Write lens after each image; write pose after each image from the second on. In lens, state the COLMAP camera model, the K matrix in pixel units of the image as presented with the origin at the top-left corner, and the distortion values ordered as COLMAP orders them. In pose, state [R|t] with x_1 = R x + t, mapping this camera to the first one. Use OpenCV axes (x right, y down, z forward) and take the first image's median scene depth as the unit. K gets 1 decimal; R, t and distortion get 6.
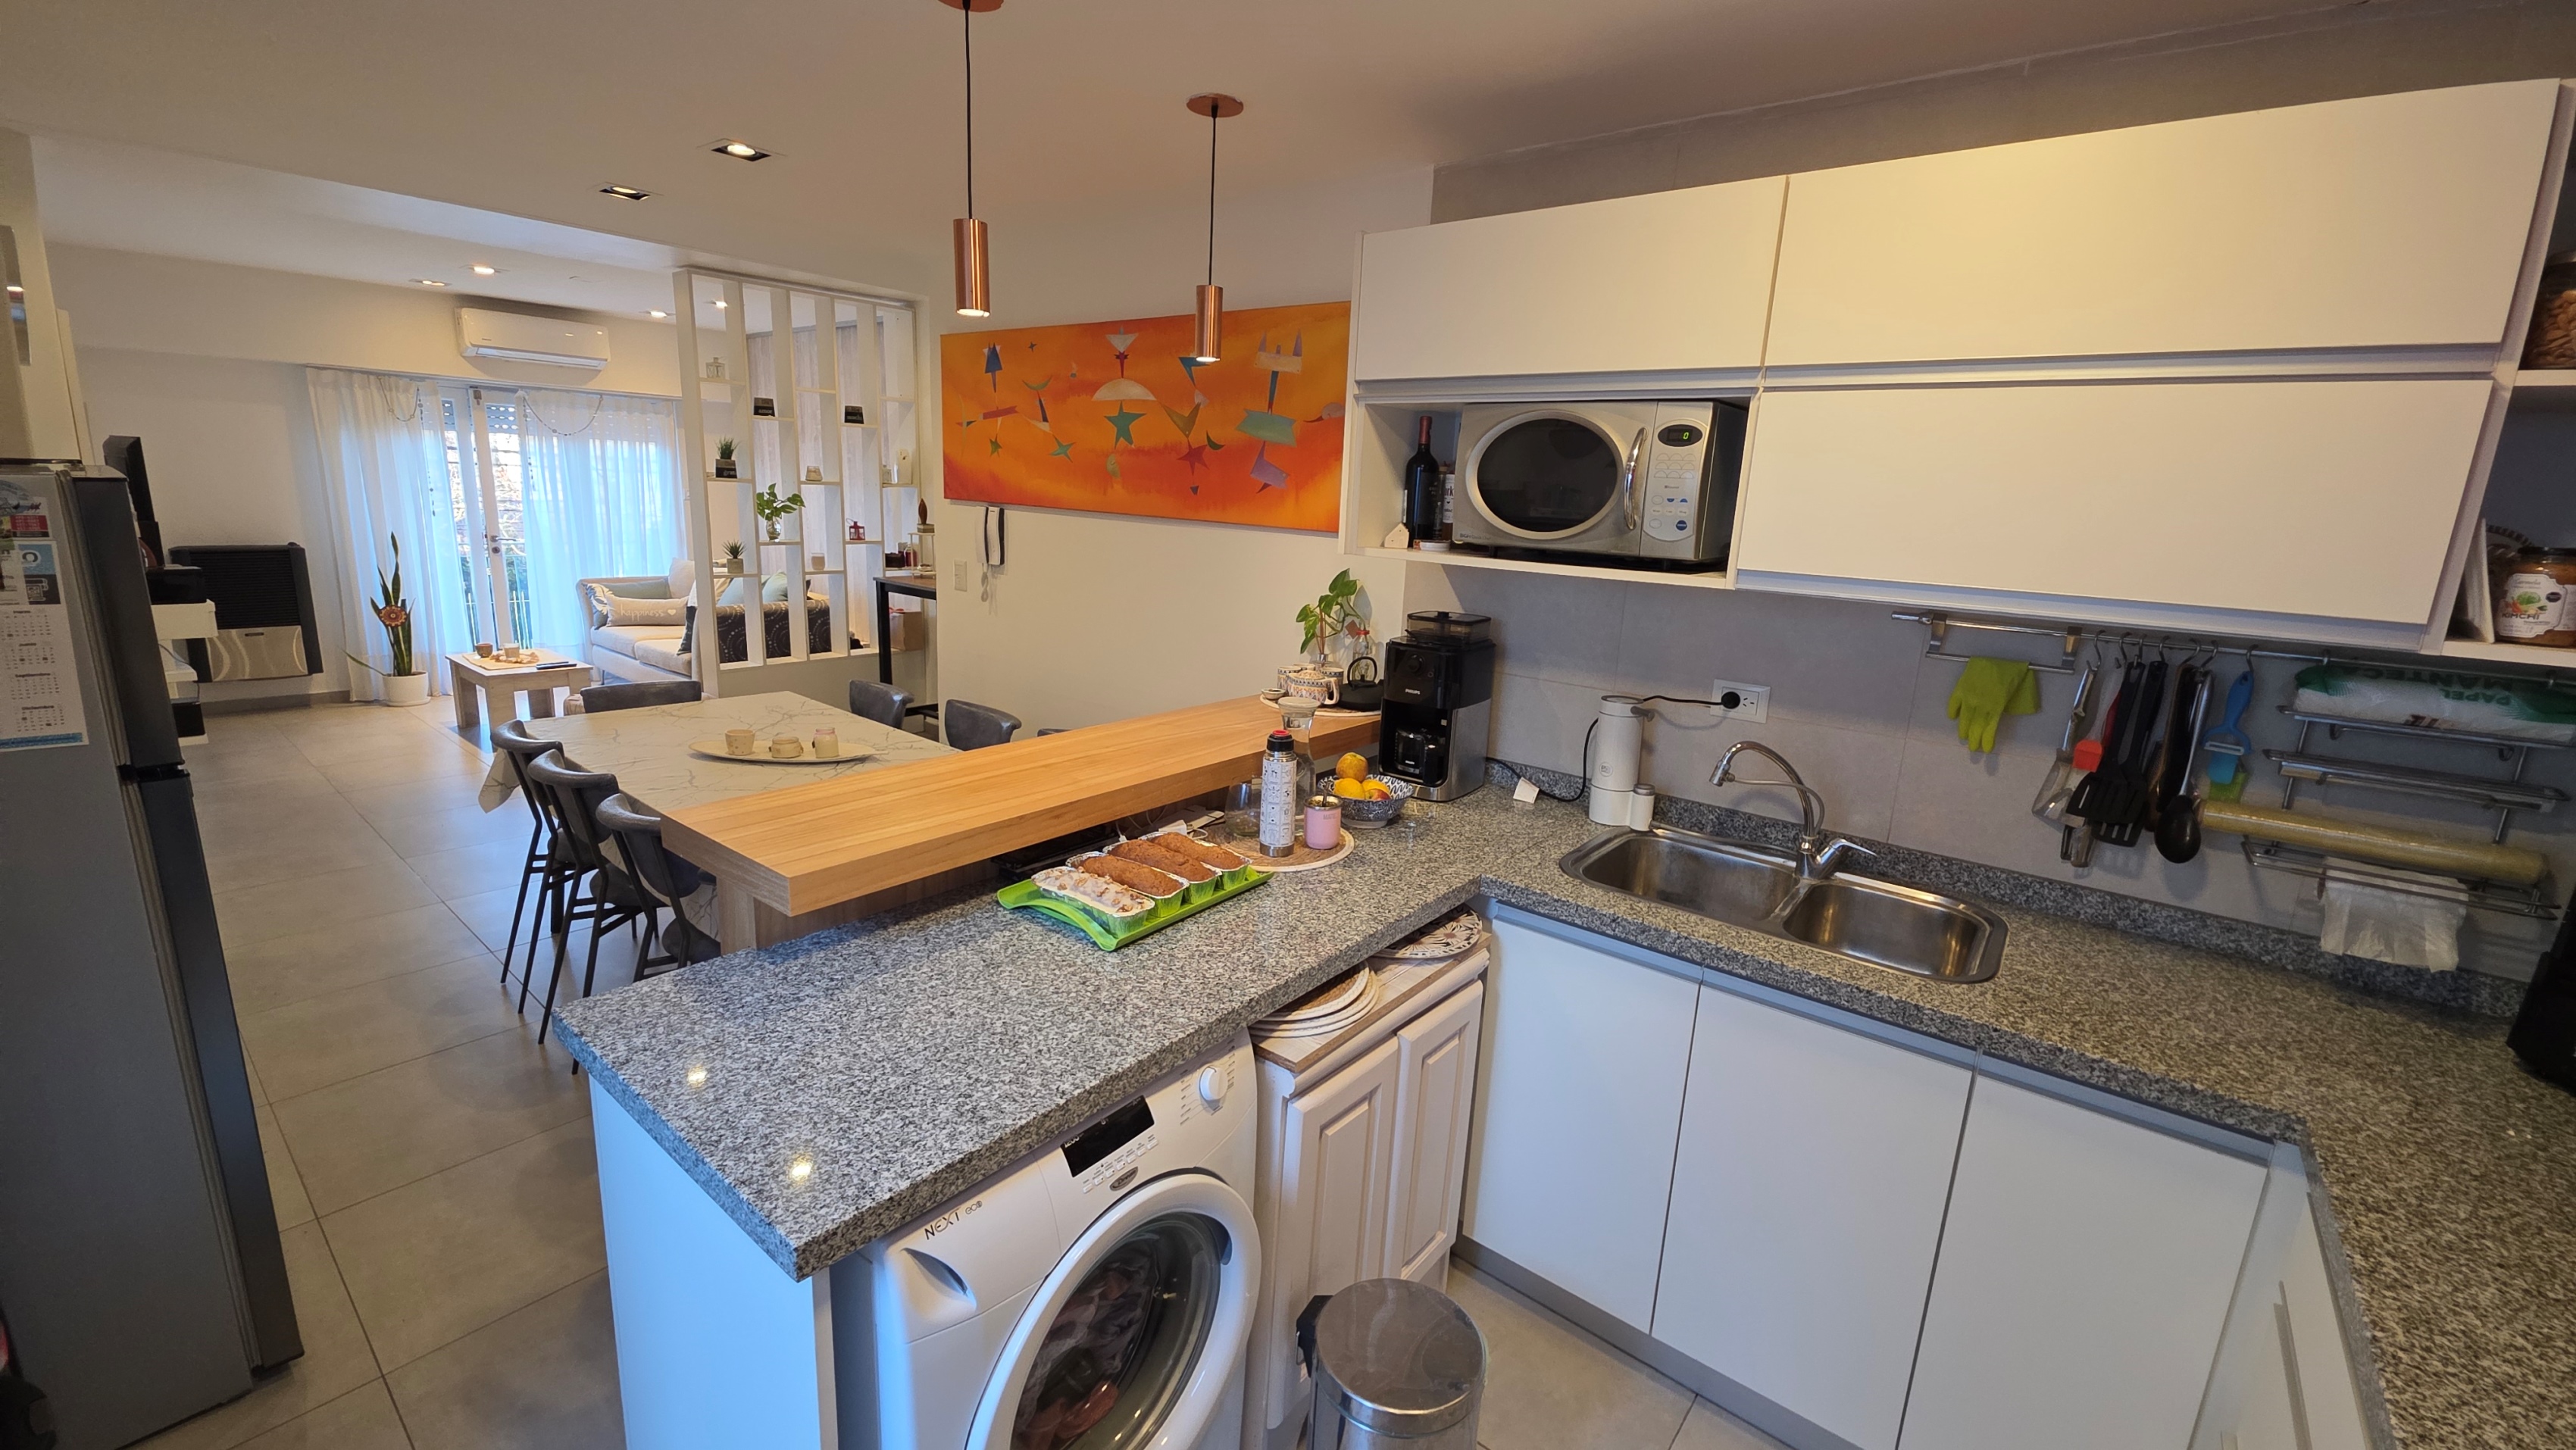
lens RADIAL K [[1022.8, 0, 1287.8], [0, 1022.8, 710.9], [0, 0, 1]] dist [0.014546, -0.009144]
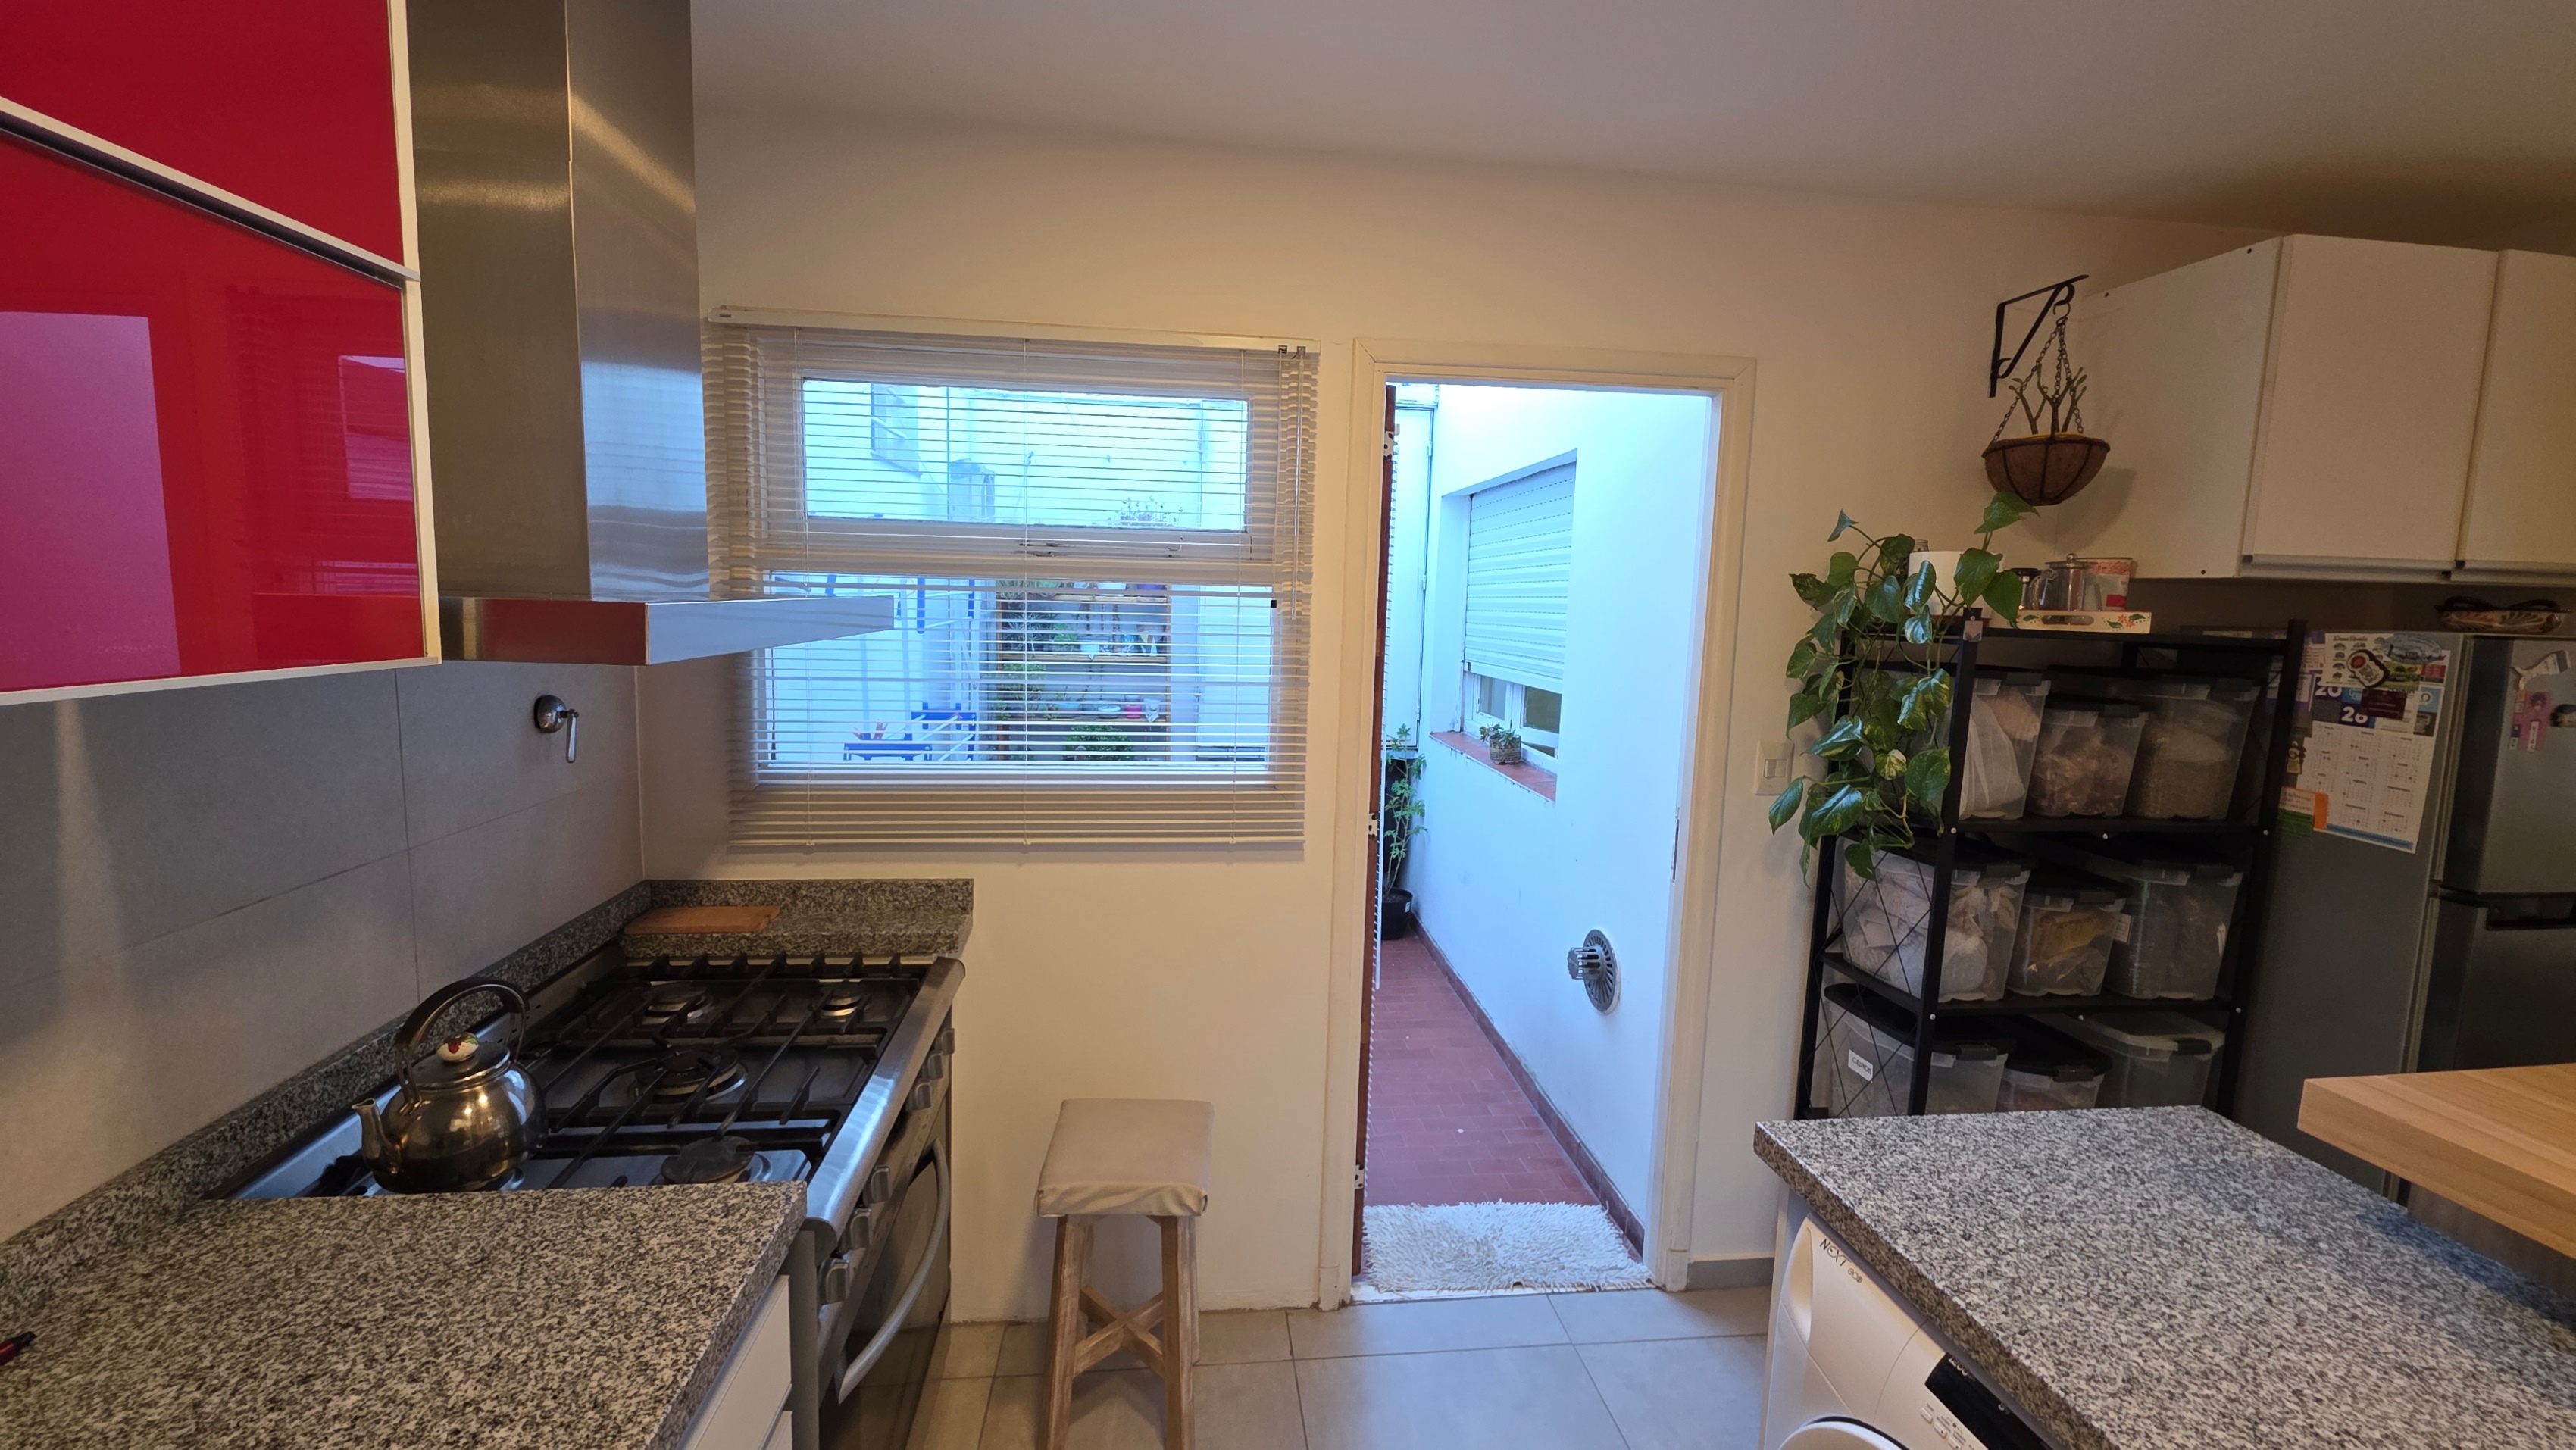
lens RADIAL K [[1022.2, 0, 1292.7], [0, 1022.2, 713.9], [0, 0, 1]] dist [0.015649, -0.008839]
pose [[-0.693910, 0.016173, -0.719880, 0.255893], [-0.211783, 0.950944, 0.225506, -0.049246], [0.688213, 0.308939, -0.656445, 0.356642]]
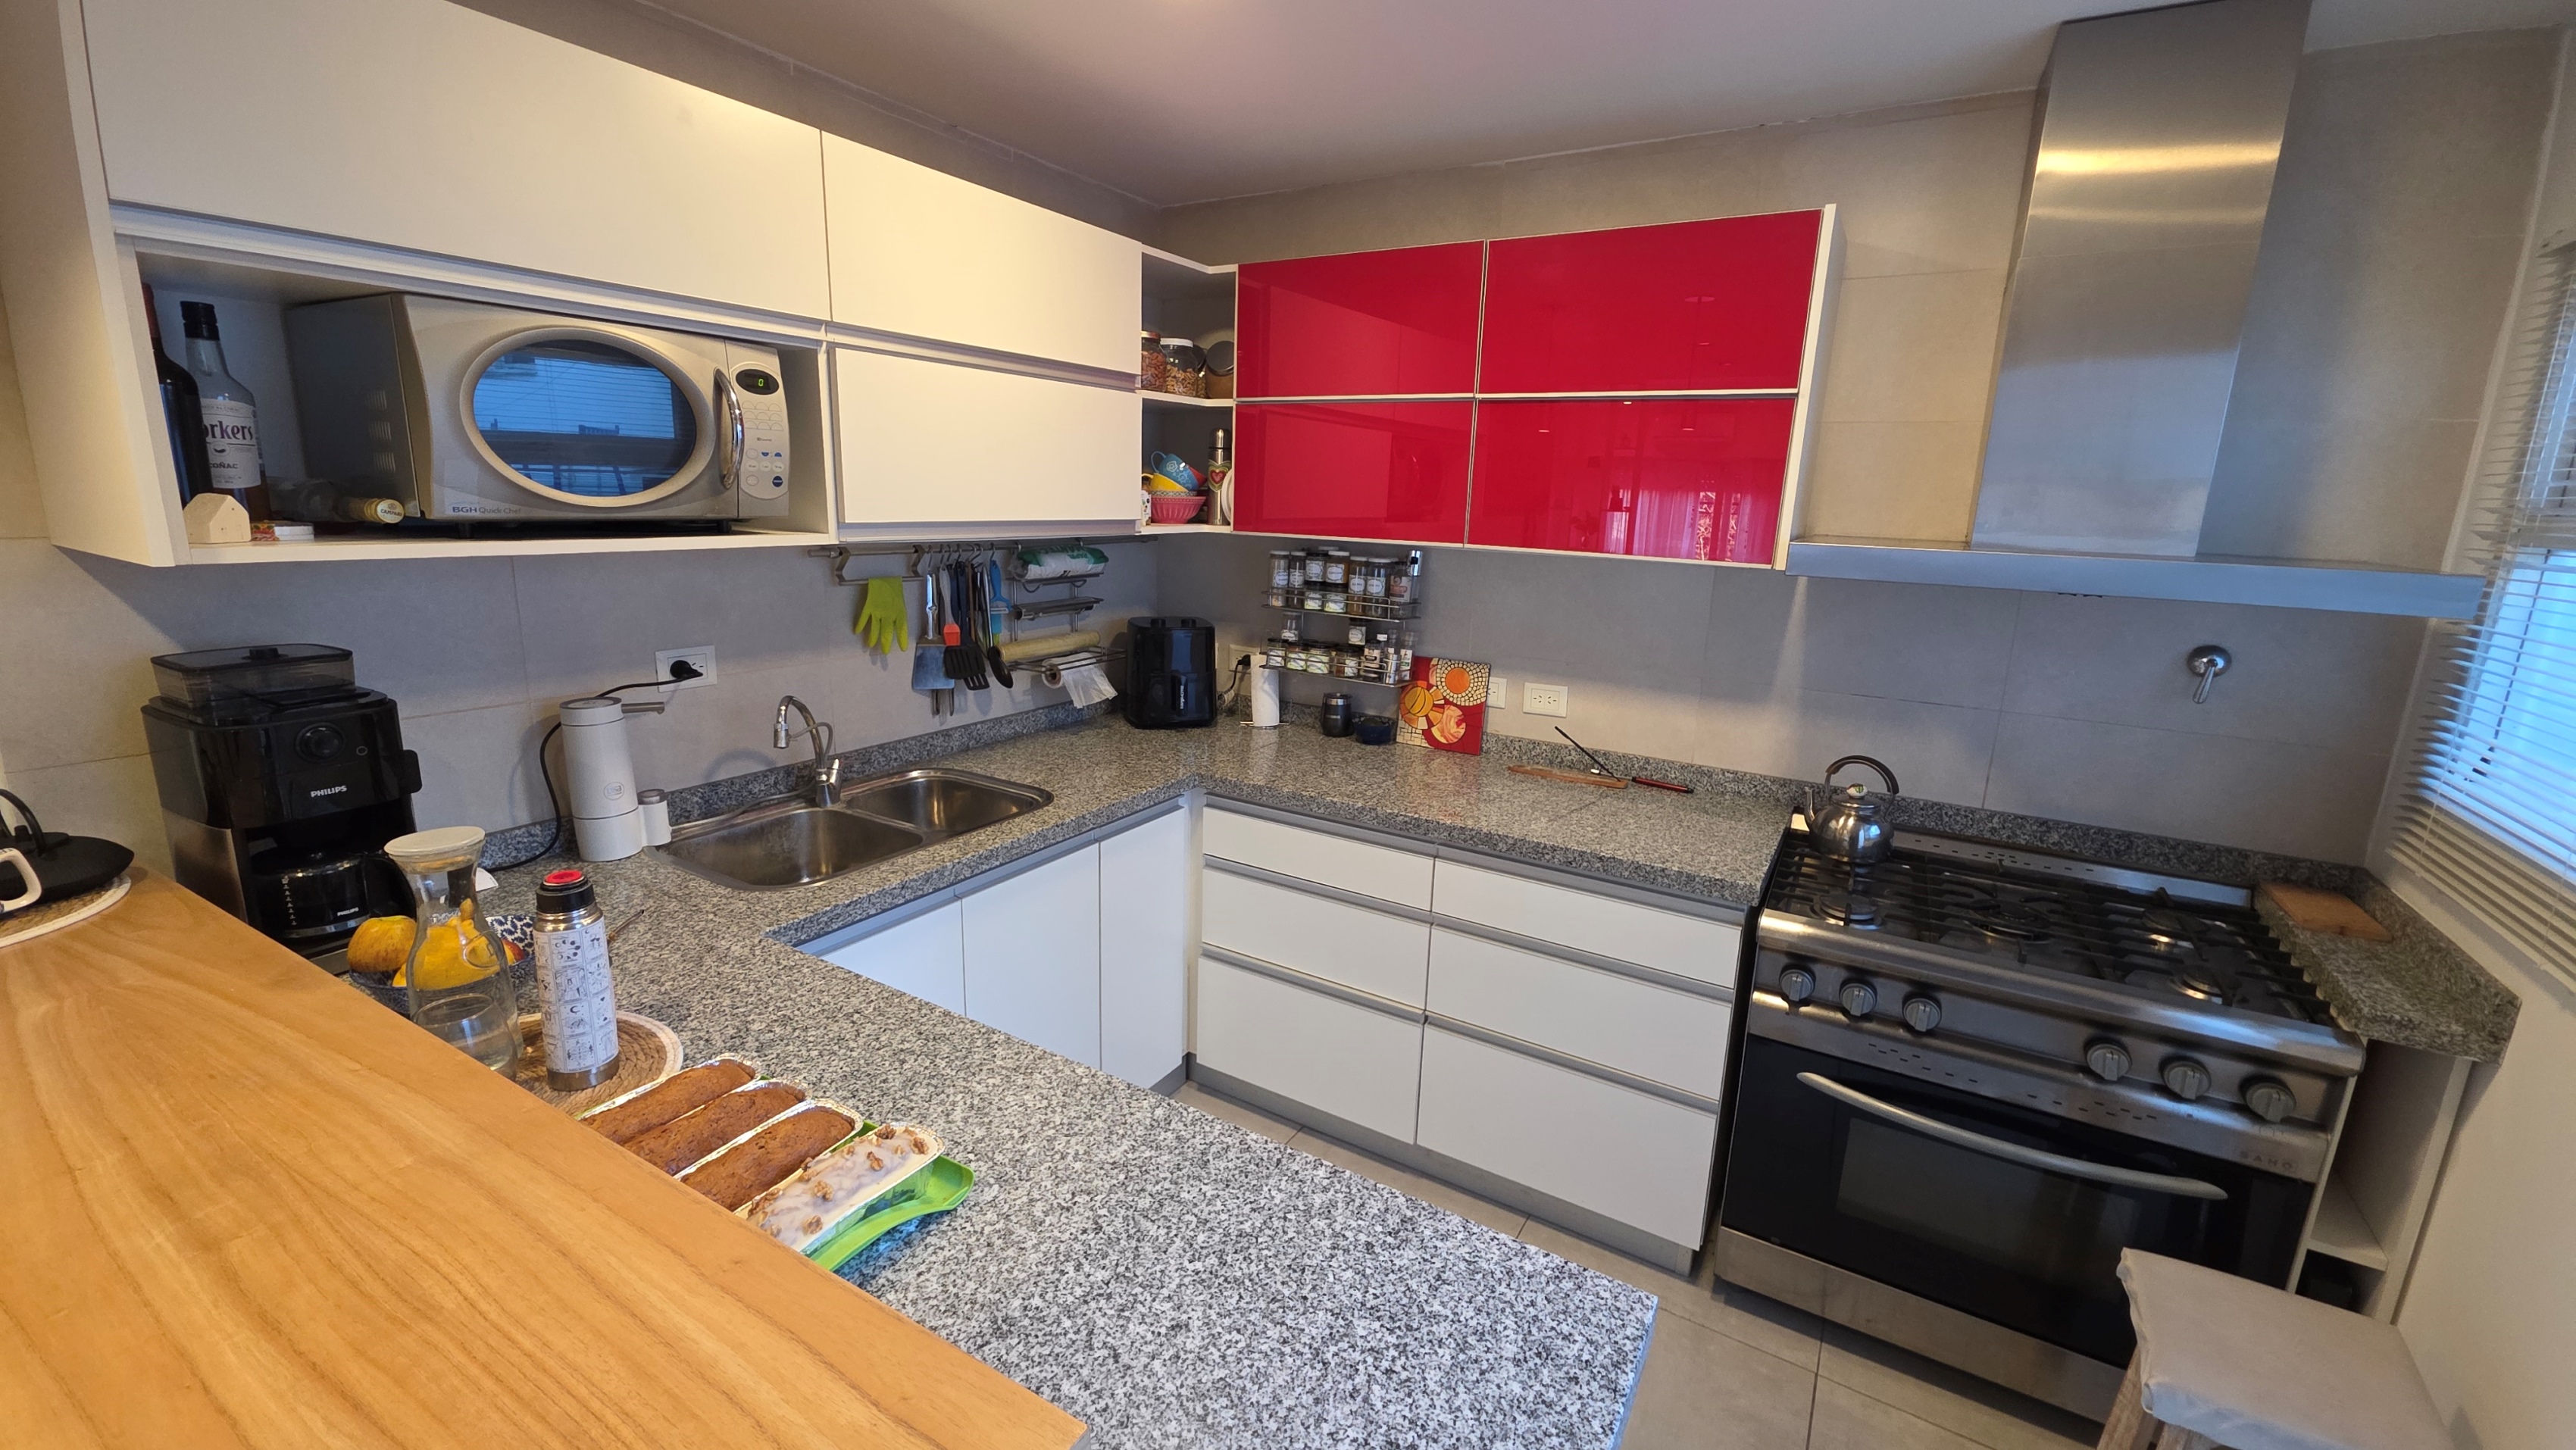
lens RADIAL K [[1022.8, 0, 1287.8], [0, 1022.8, 710.9], [0, 0, 1]] dist [0.014546, -0.009144]
pose [[-0.134494, -0.261281, 0.955847, -0.330507], [0.170544, 0.944114, 0.282071, -0.089825], [-0.976128, 0.200951, -0.082417, 0.356734]]
